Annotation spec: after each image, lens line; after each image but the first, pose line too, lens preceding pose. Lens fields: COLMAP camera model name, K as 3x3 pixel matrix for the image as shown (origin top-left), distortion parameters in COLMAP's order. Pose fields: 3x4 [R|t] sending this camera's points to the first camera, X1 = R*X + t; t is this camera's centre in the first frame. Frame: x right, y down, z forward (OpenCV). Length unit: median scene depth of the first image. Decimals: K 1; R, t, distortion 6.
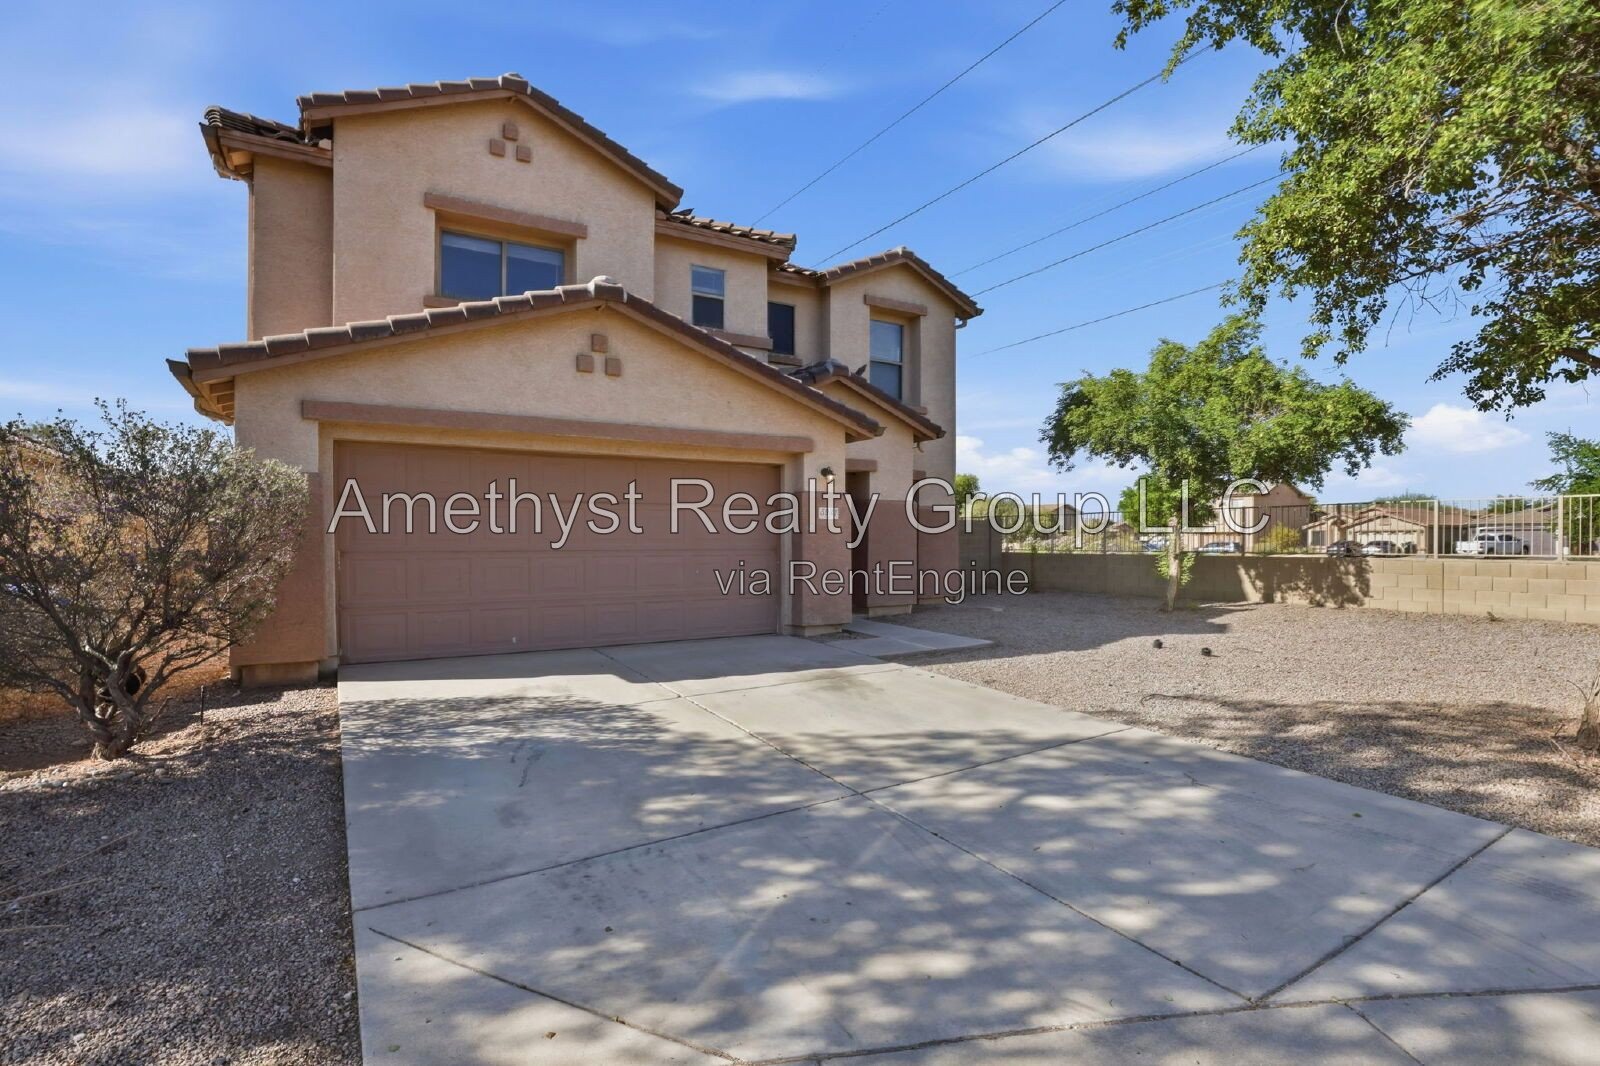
lens RADIAL K [[783.0, 0, 802.8], [0, 783.0, 557.6], [0, 0, 1]] dist [-0.018850, -0.000298]
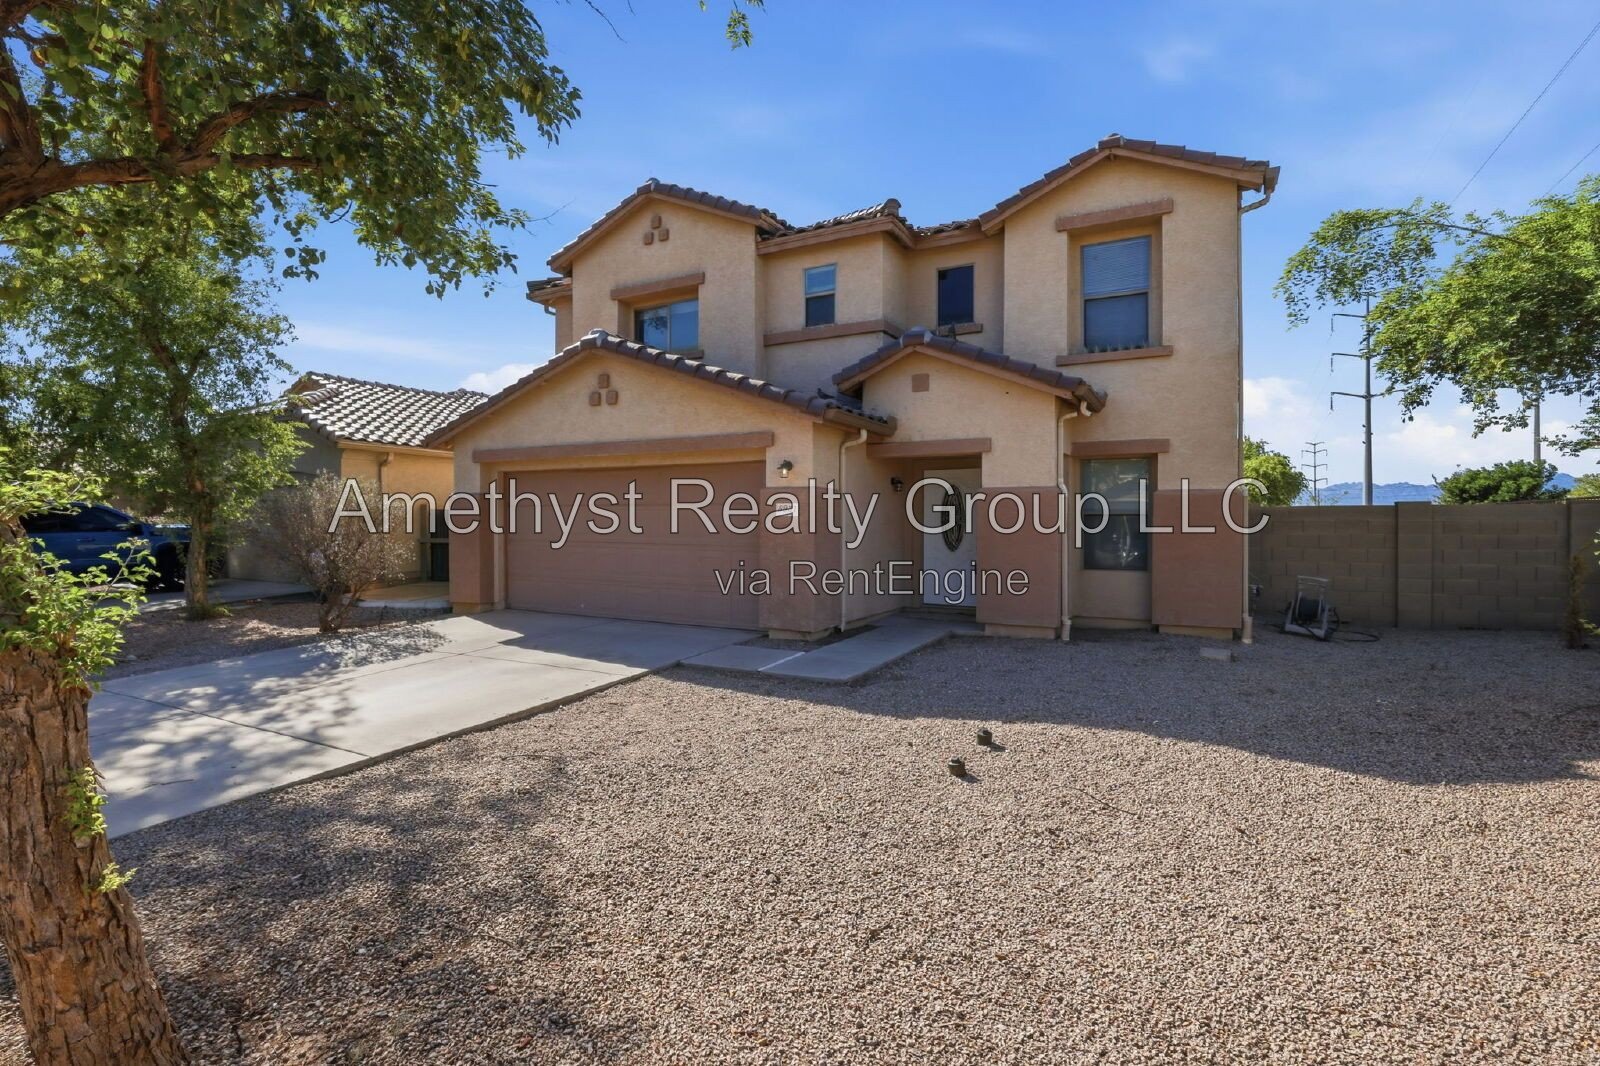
lens RADIAL K [[756.5, 0, 802.2], [0, 756.5, 525.1], [0, 0, 1]] dist [-0.021178, 0.000099]
pose [[0.491086, 0.010413, -0.871049, 0.836879], [-0.022995, 0.999735, -0.001012, -0.038540], [0.870808, 0.020527, 0.491195, 0.581610]]
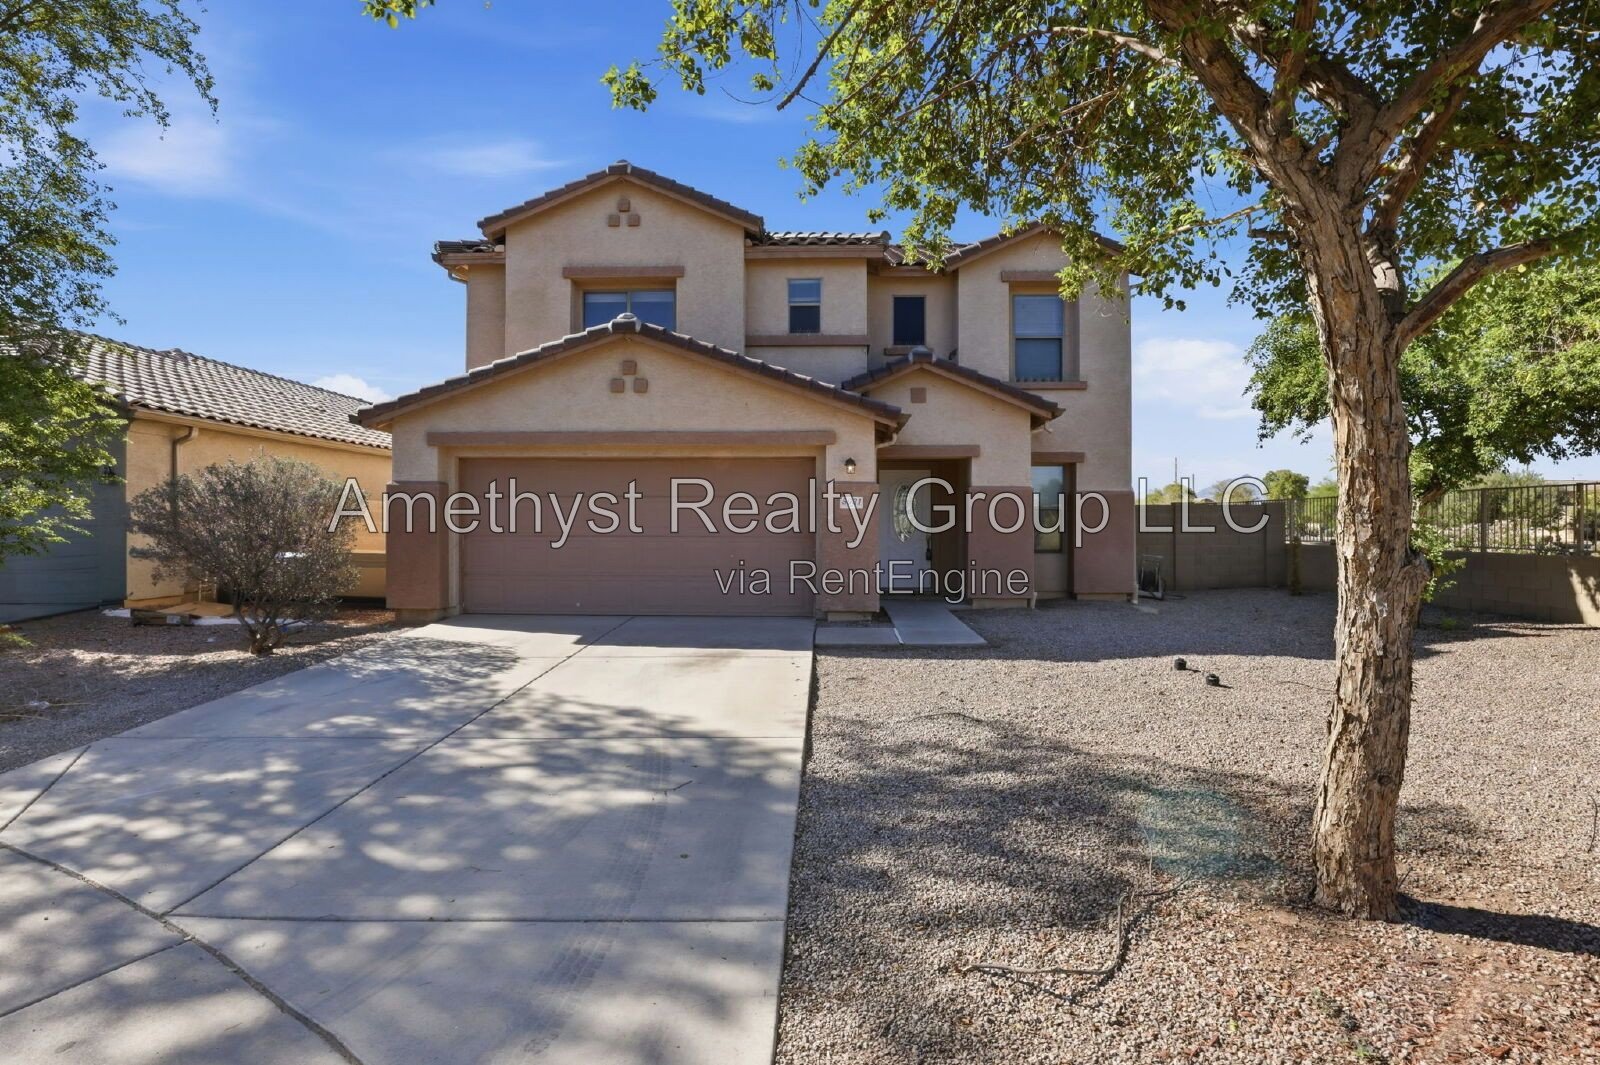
lens RADIAL K [[746.7, 0, 800.0], [0, 746.7, 532.5], [0, 0, 1]] dist [-0.016219, 0.000042]
pose [[0.830251, 0.012623, -0.557246, 0.531335], [-0.017232, 0.999847, -0.003026, -0.013480], [0.557123, 0.012115, 0.830342, 0.151190]]
